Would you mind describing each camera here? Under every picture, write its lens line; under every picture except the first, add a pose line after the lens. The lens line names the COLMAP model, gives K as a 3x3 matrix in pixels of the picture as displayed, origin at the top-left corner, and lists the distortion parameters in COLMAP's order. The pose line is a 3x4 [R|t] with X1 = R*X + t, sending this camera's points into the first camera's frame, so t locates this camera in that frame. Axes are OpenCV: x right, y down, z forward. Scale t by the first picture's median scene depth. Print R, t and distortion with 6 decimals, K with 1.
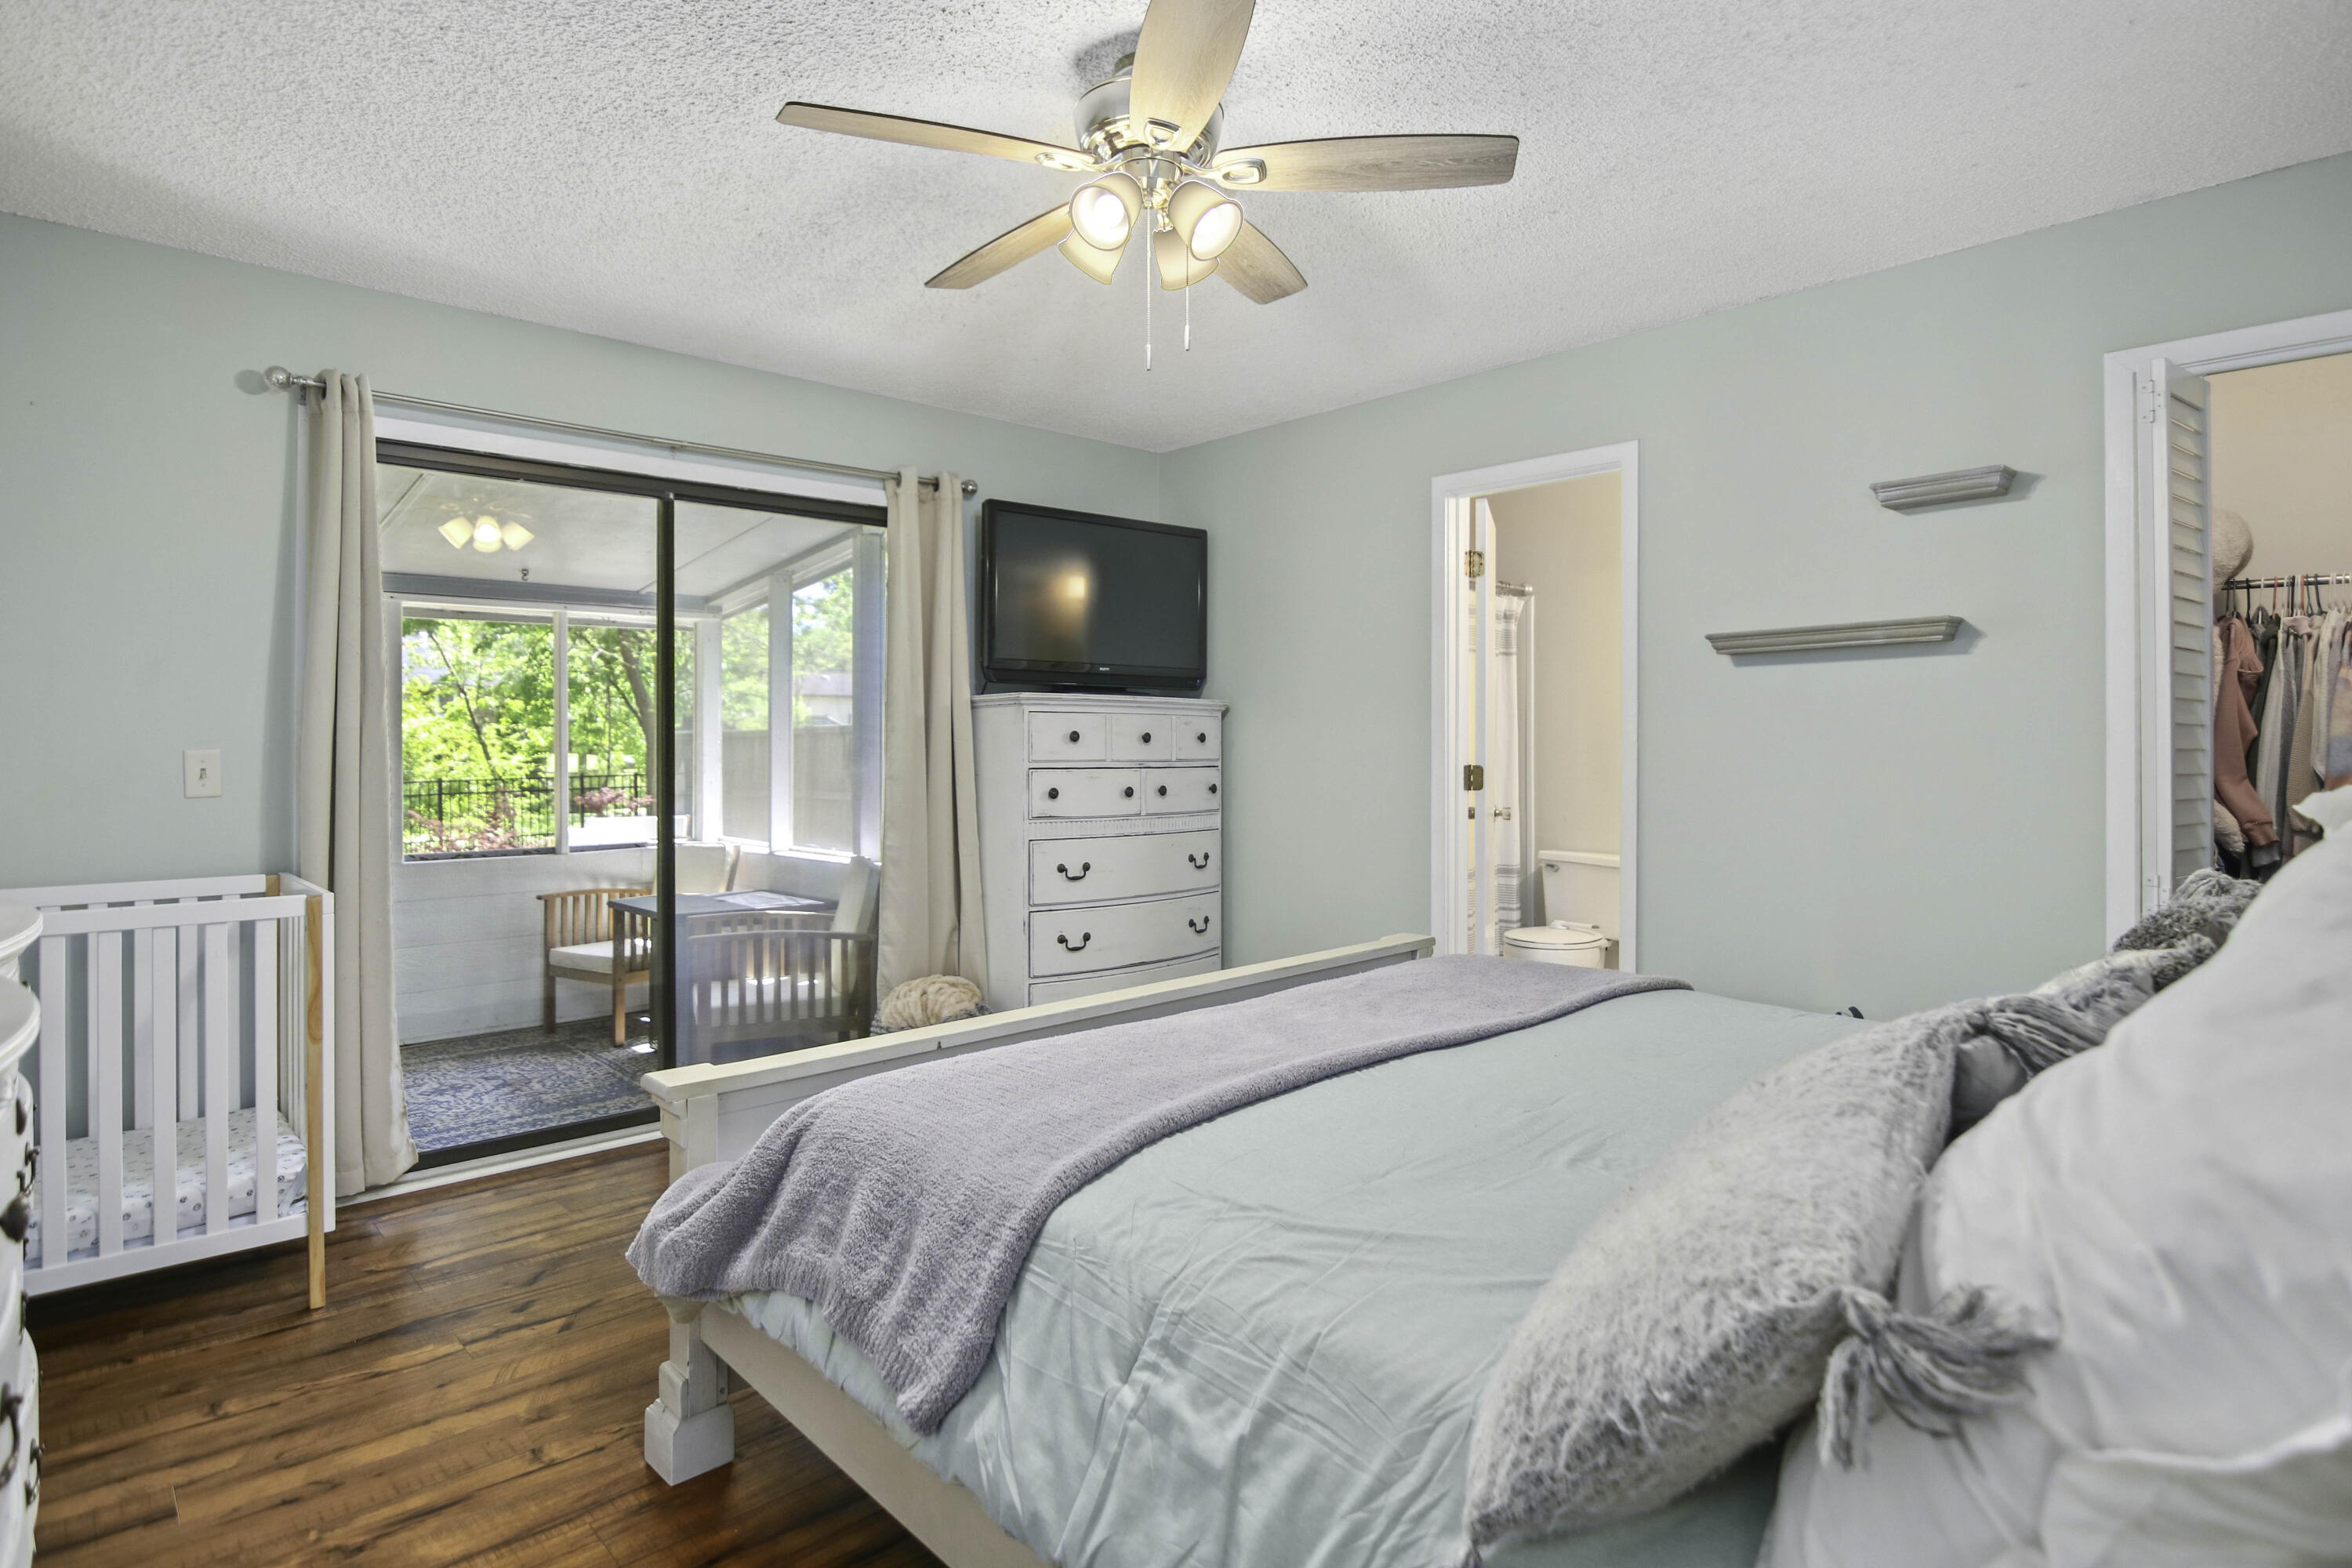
lens RADIAL K [[1243.6, 0, 1165.6], [0, 1243.6, 746.5], [0, 0, 1]] dist [-0.003224, -0.011016]
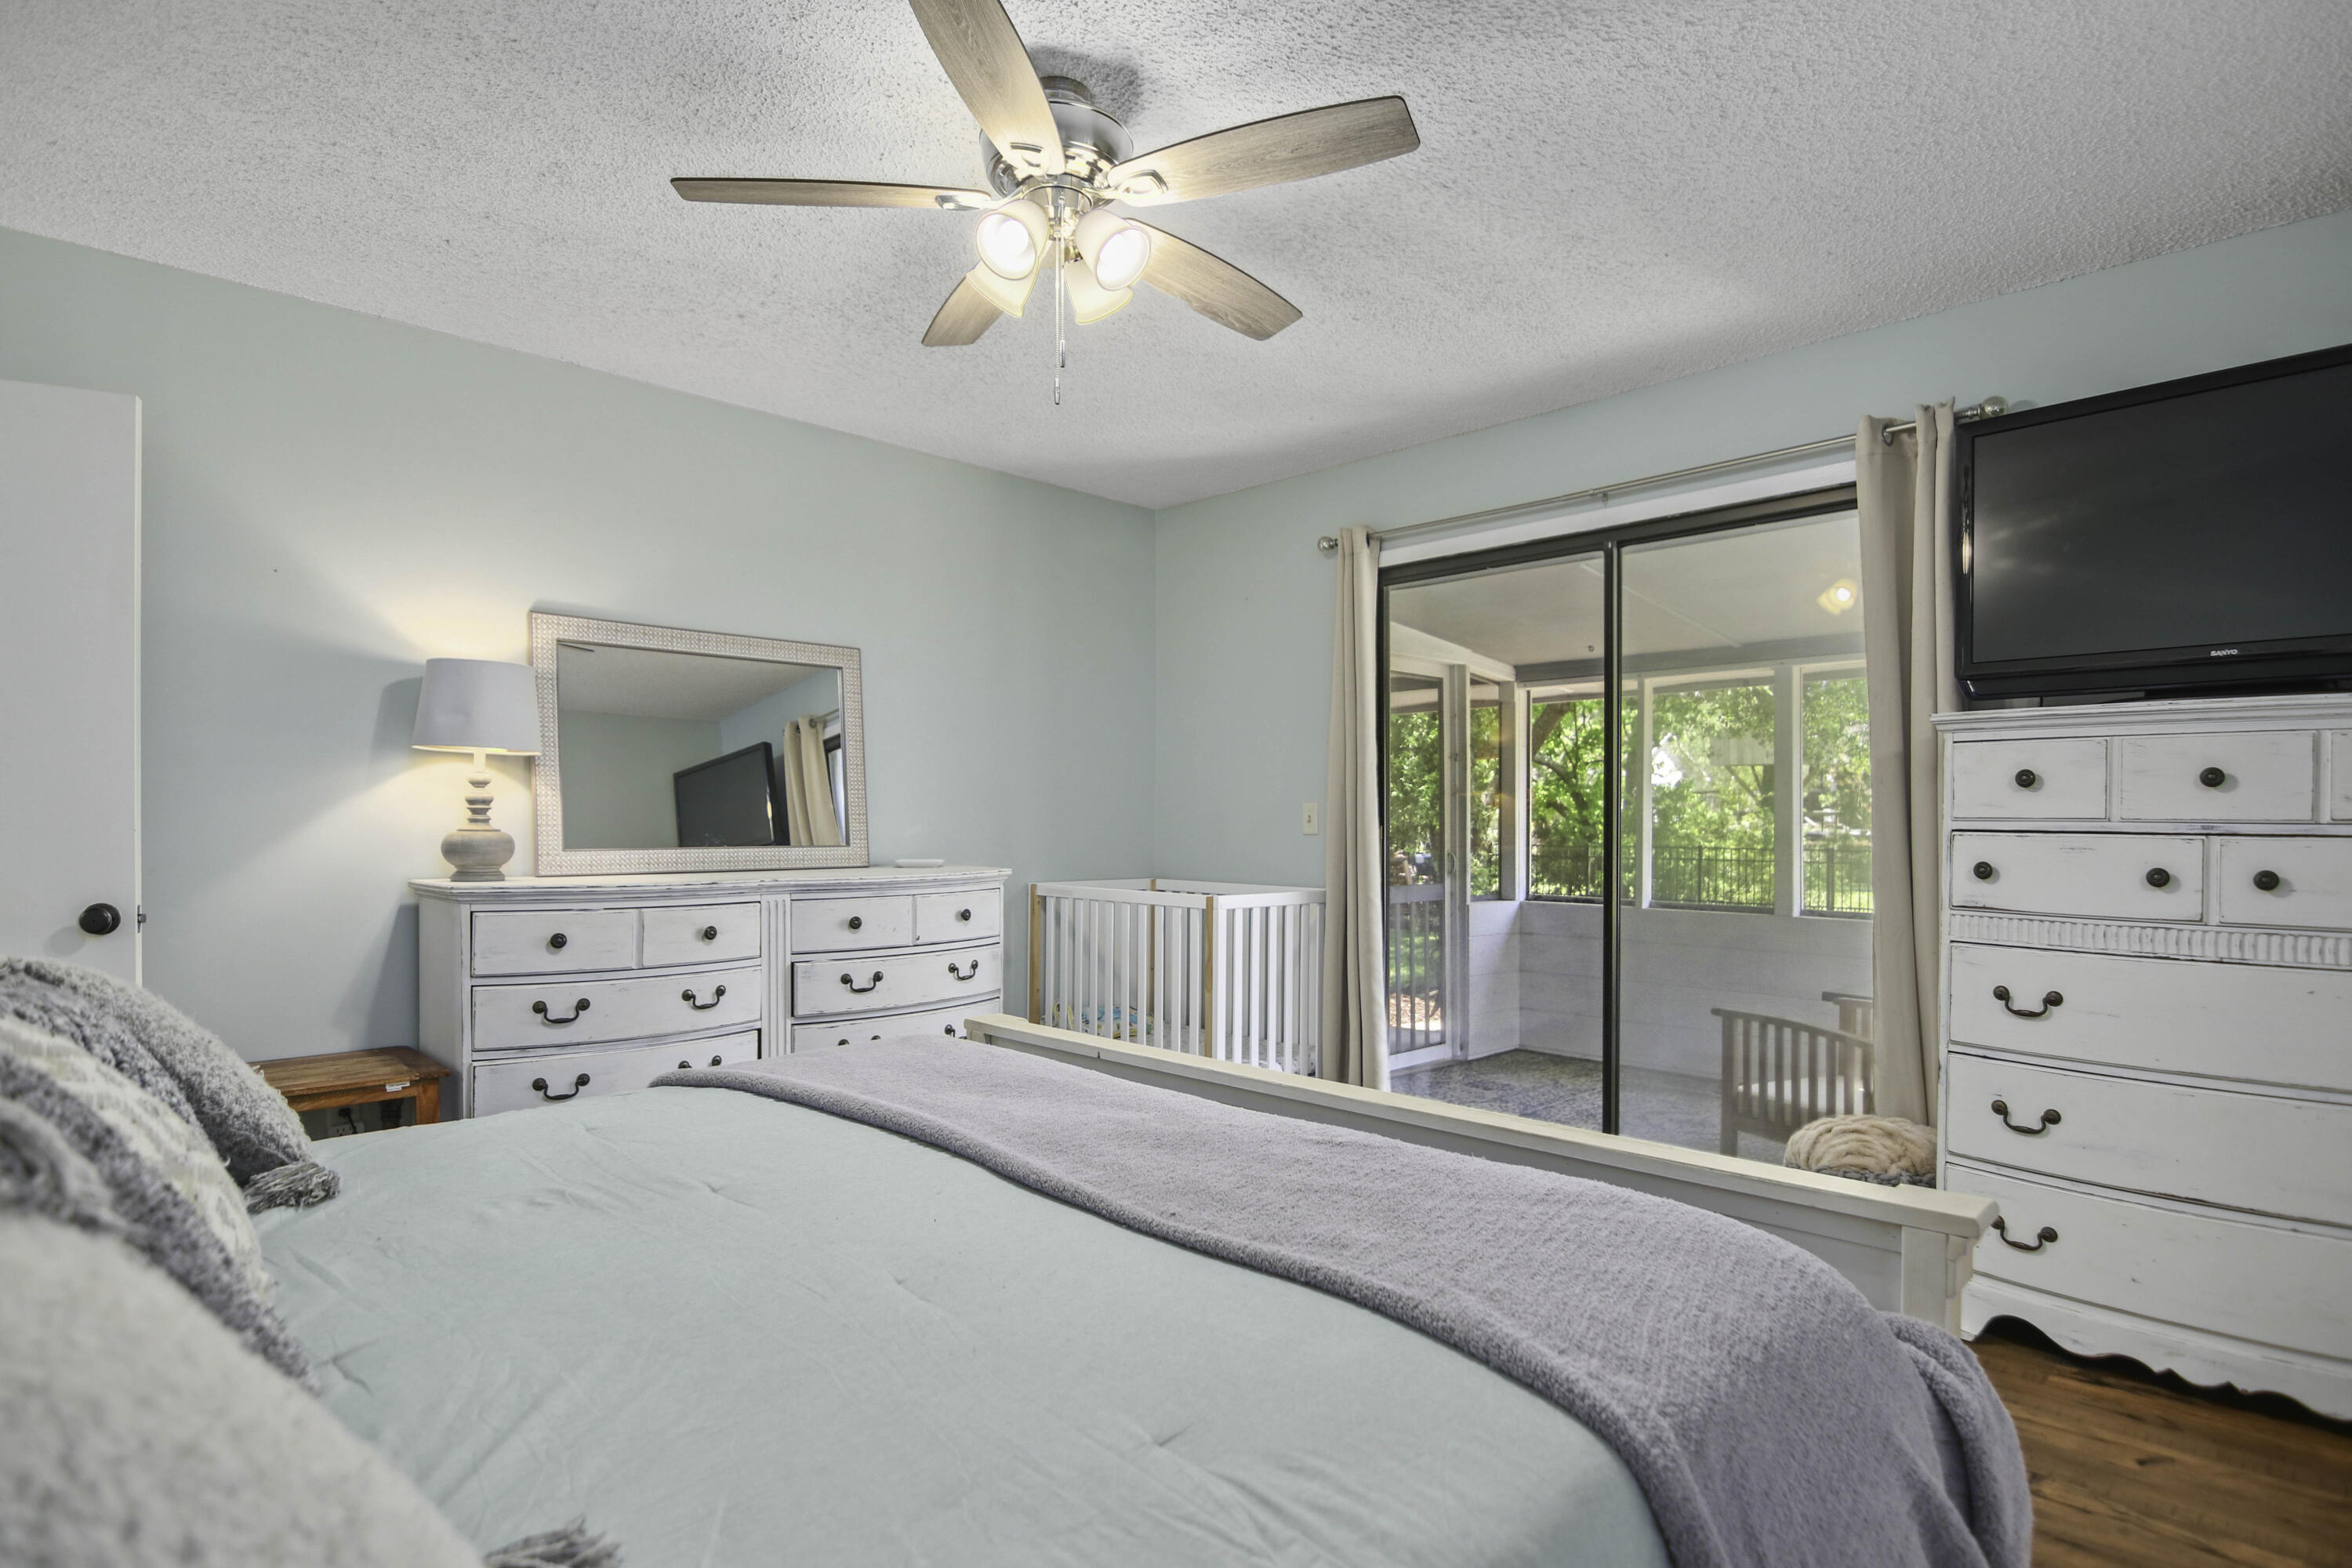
lens RADIAL K [[1225.8, 0, 1175.4], [0, 1225.8, 810.4], [0, 0, 1]] dist [0.006589, -0.013391]
pose [[0.008594, -0.000911, -0.999963, 0.523072], [-0.003293, 0.999994, -0.000939, 0.009274], [0.999958, 0.003301, 0.008591, 0.586664]]
